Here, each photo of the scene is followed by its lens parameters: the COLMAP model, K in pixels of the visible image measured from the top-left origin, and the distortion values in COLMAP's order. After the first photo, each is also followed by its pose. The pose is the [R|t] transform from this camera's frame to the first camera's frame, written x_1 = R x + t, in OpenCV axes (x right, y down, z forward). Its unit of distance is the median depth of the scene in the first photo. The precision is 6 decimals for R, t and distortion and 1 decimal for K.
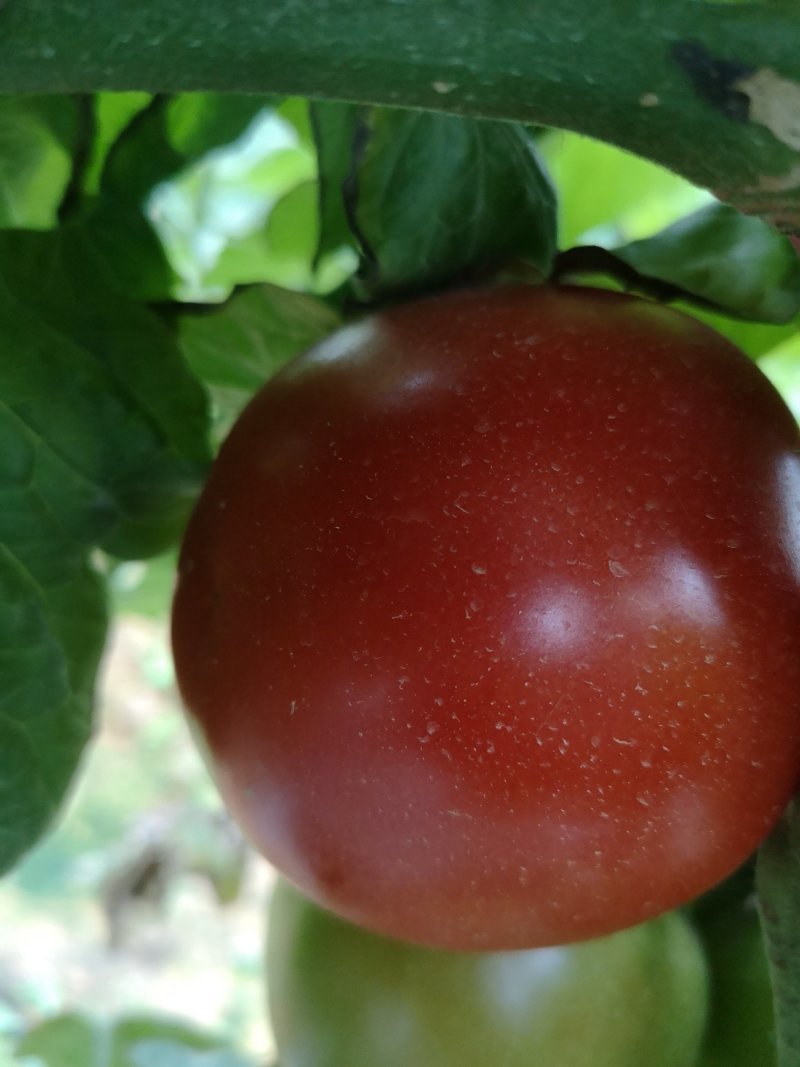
lens RADIAL K [[960.2, 0, 400.0], [0, 960.2, 533.5], [0, 0, 1]] dist [-0.040658, -0.000277]
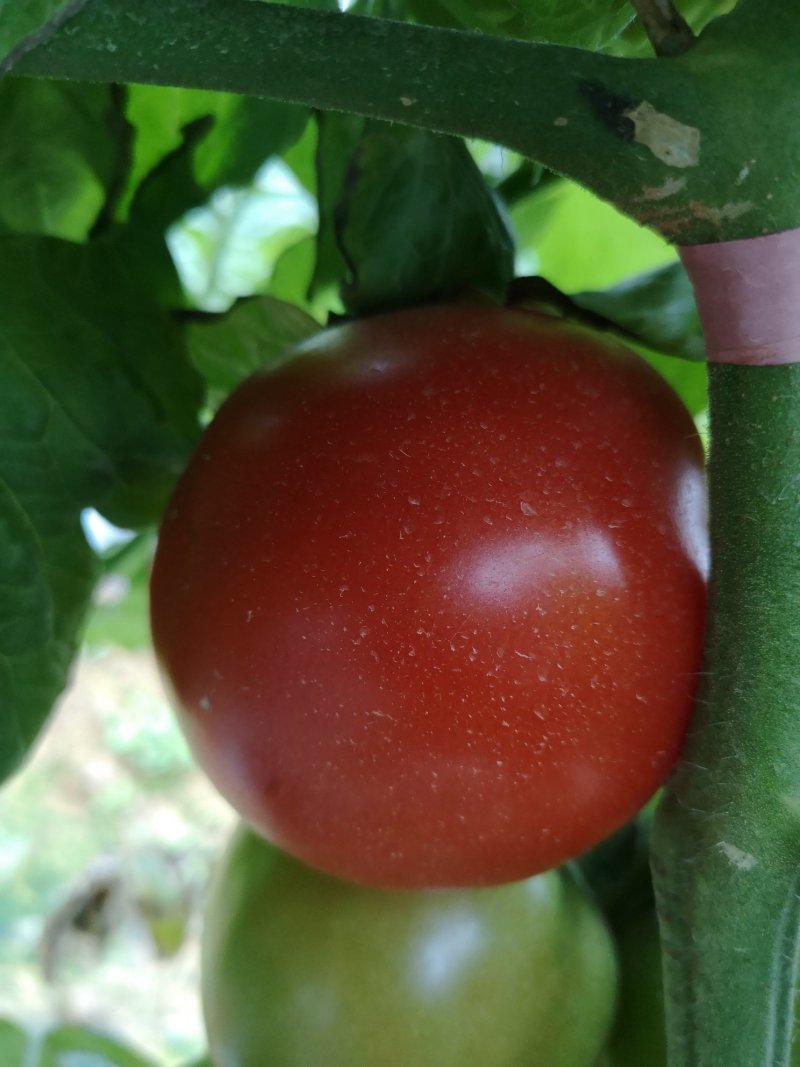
lens RADIAL K [[953.8, 0, 400.0], [0, 953.8, 533.5], [0, 0, 1]] dist [-0.030765, -0.003120]
pose [[0.996473, 0.083029, 0.012137, 0.052174], [-0.081186, 0.990534, -0.110682, 0.205794], [-0.021212, 0.109306, 0.993782, -0.183584]]
